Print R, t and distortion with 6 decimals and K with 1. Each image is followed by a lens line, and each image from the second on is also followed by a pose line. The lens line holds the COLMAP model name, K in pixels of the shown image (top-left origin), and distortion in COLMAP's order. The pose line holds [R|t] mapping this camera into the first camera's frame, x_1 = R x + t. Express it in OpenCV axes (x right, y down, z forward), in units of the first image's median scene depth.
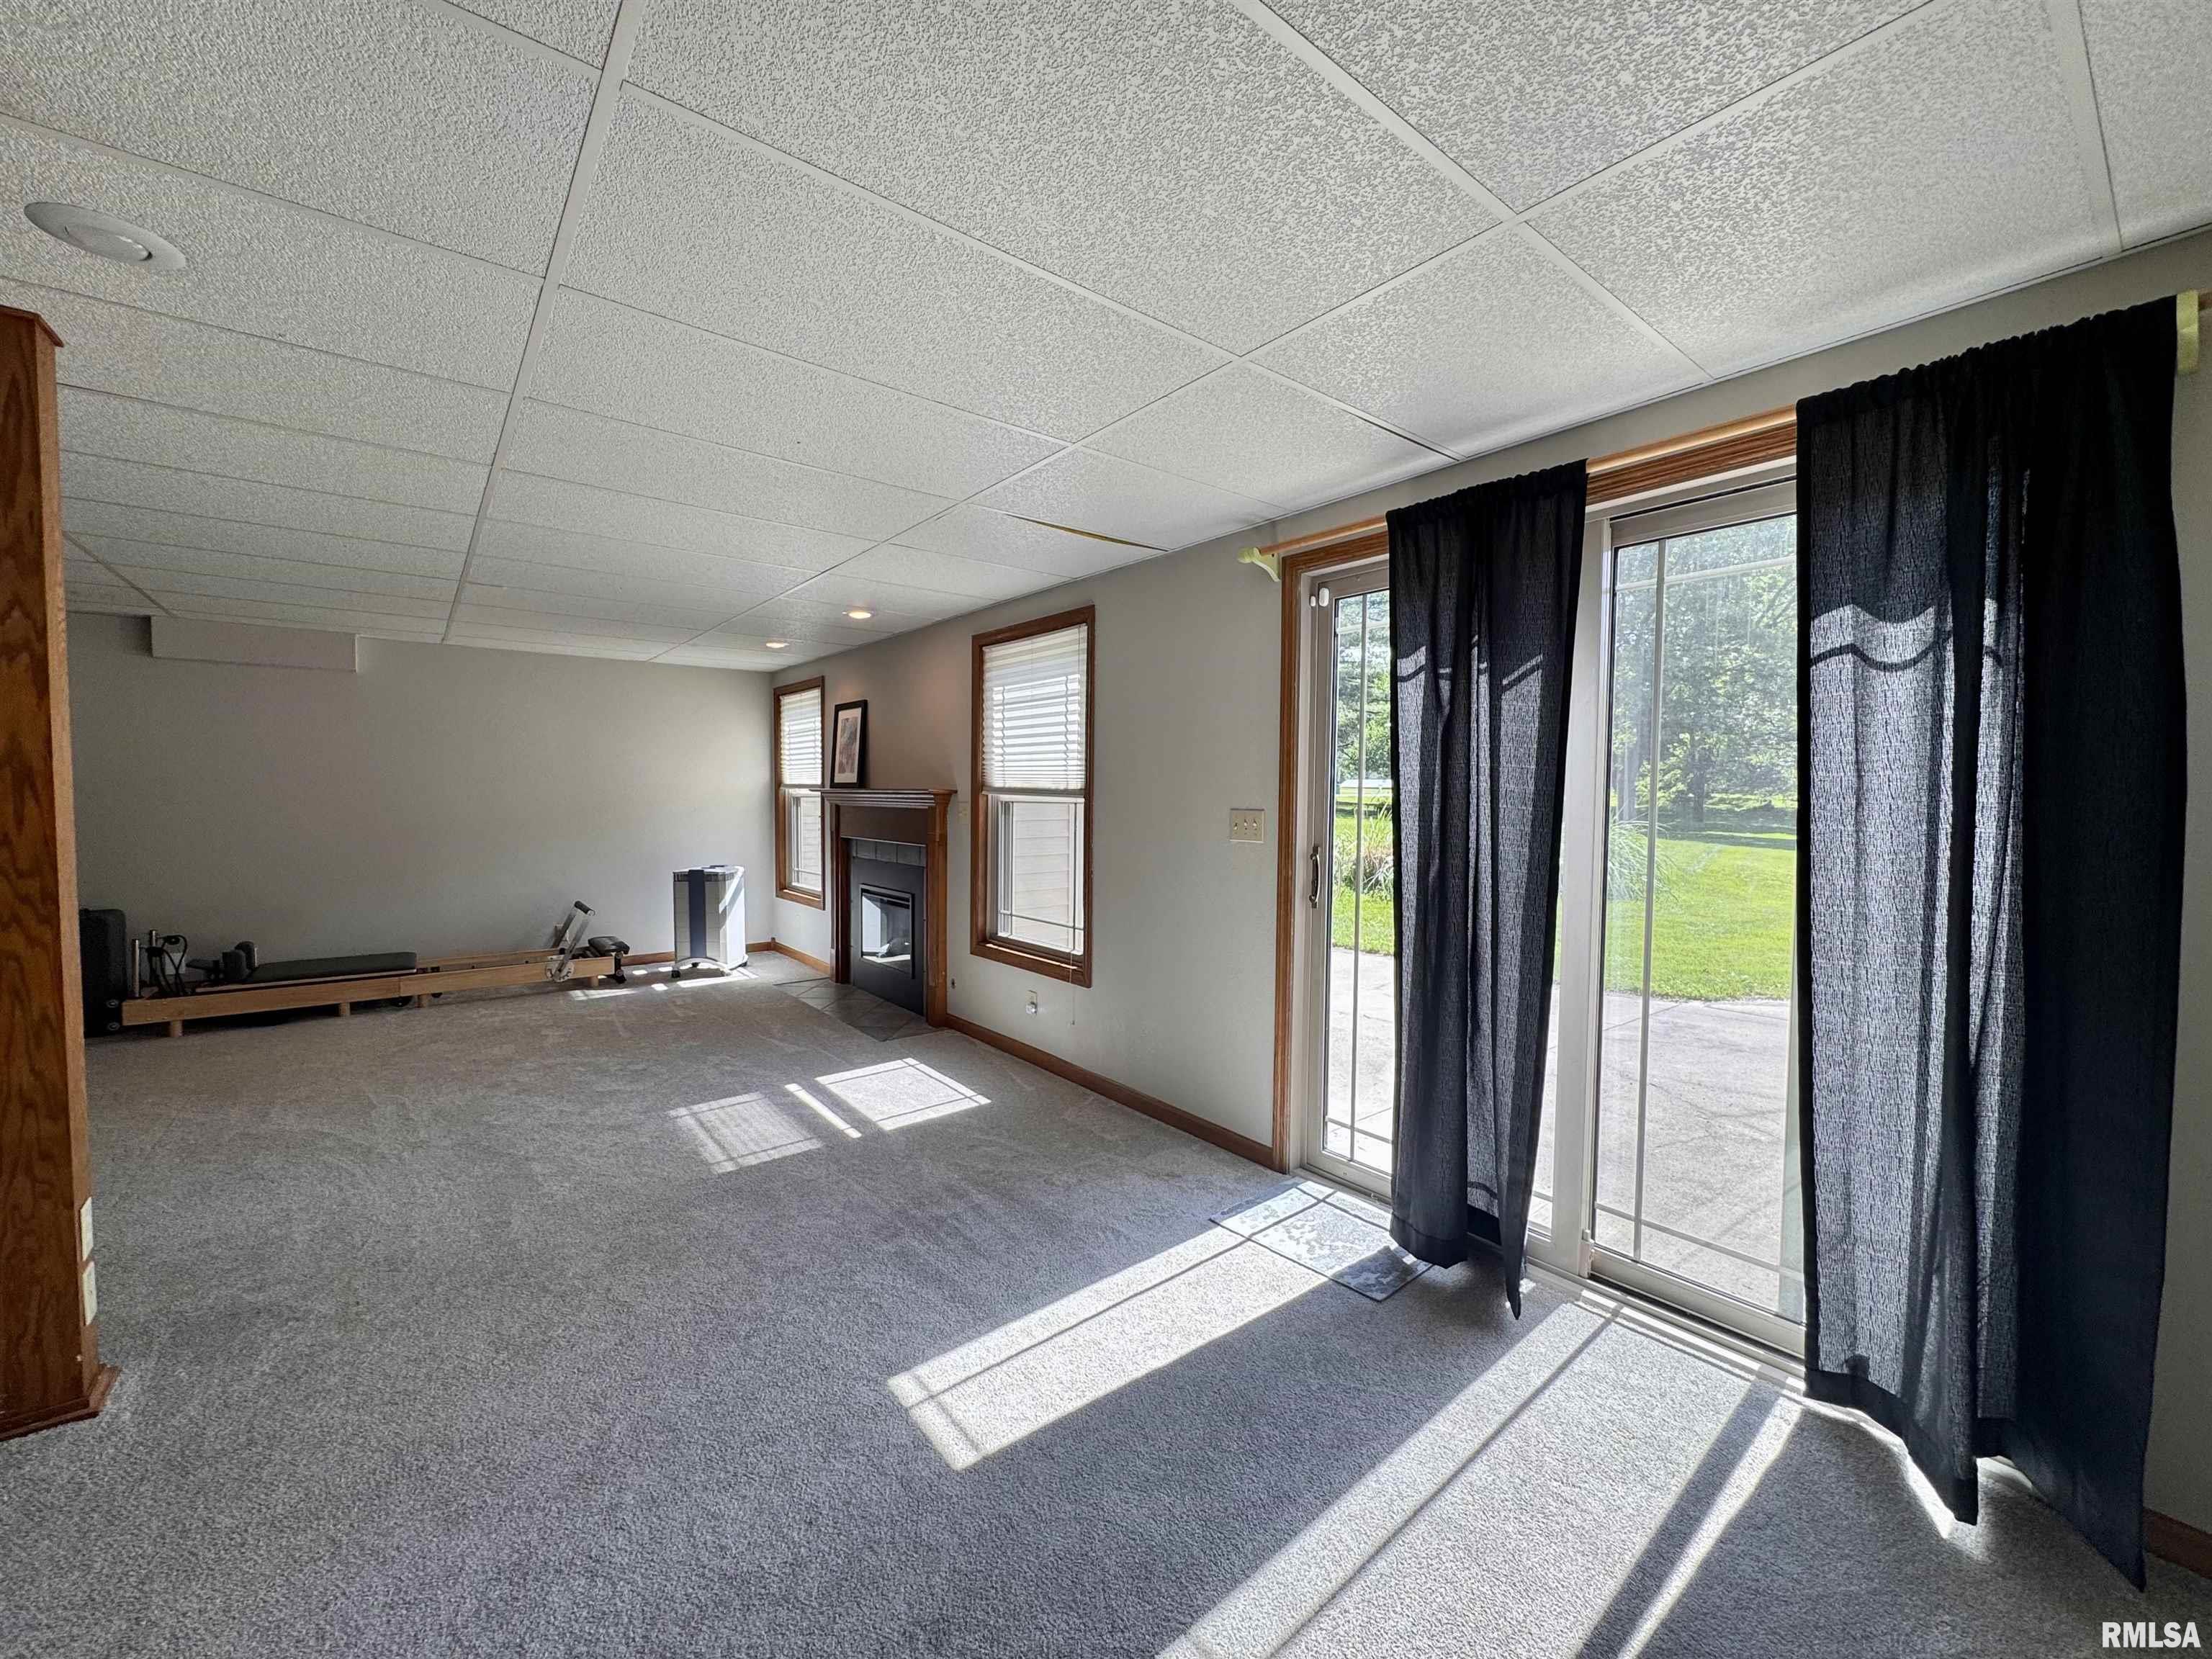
lens RADIAL K [[884.5, 0, 1106.0], [0, 884.5, 829.5], [0, 0, 1]] dist [-0.001539, 0.000270]
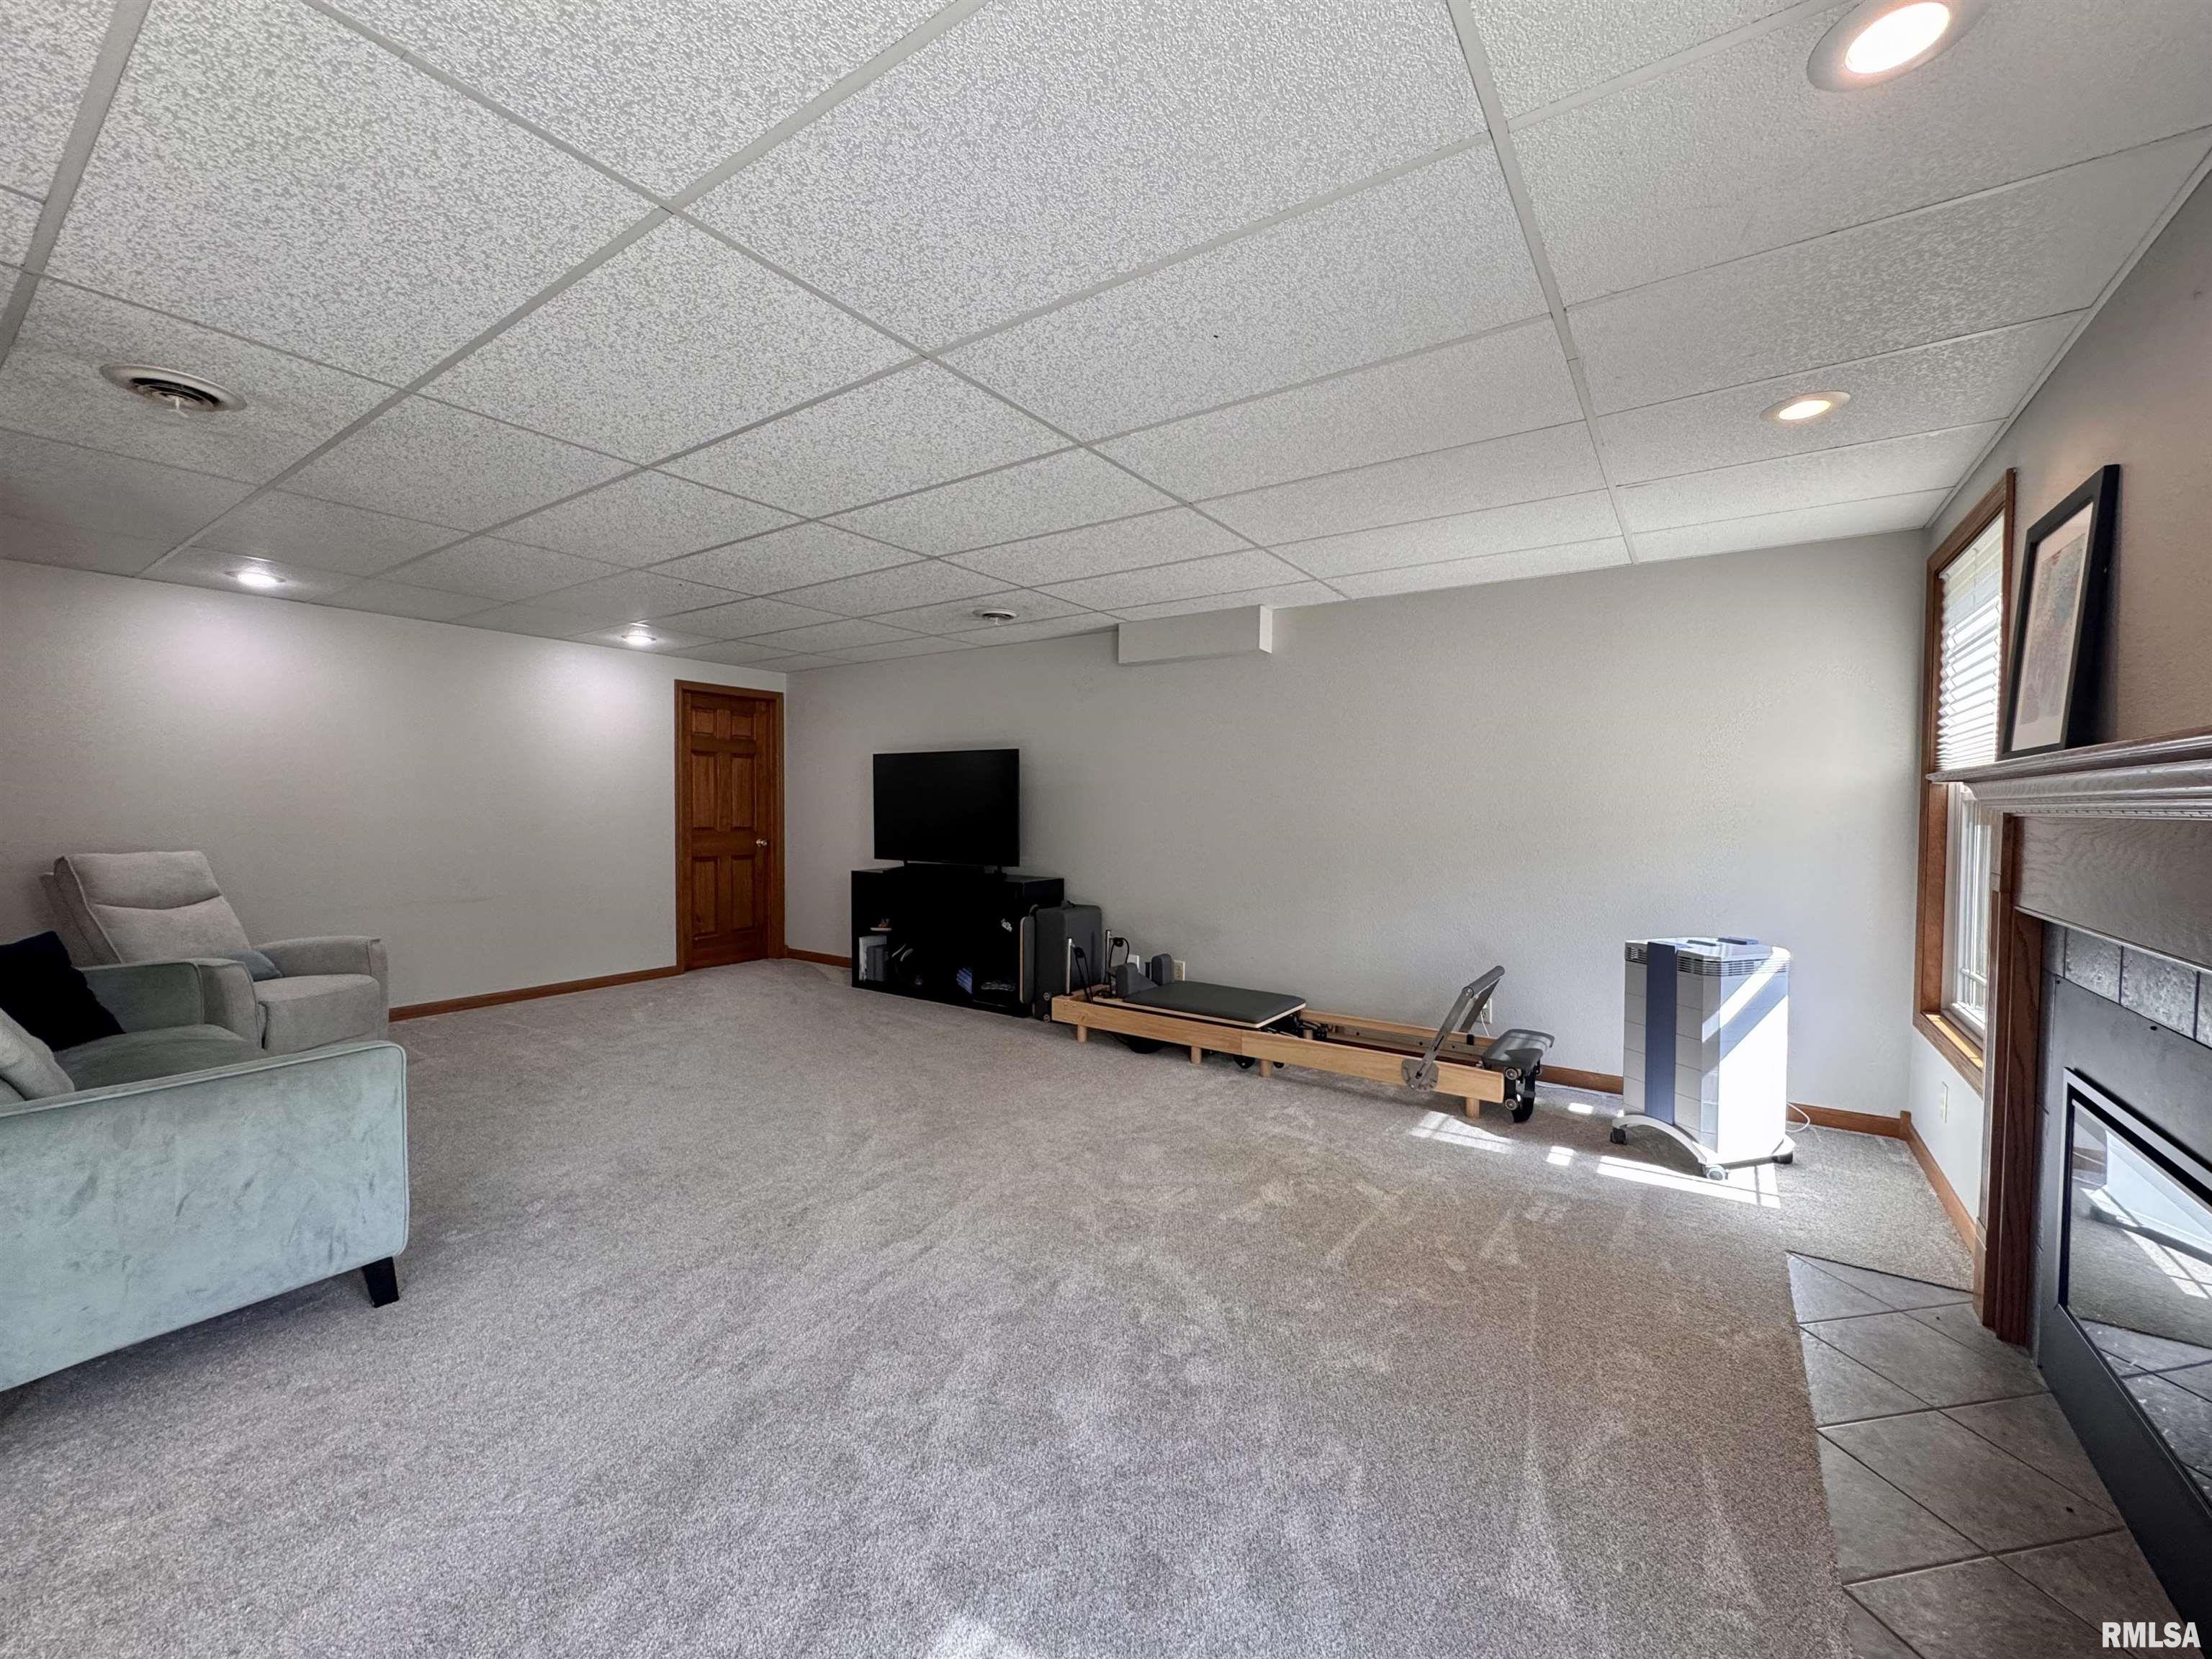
lens RADIAL K [[884.5, 0, 1106.0], [0, 884.5, 829.5], [0, 0, 1]] dist [-0.001539, 0.000270]
pose [[0.293688, 0.020403, -0.955684, -0.095487], [-0.046021, 0.998915, 0.007183, -0.010435], [0.954793, 0.041872, 0.294308, 0.674673]]
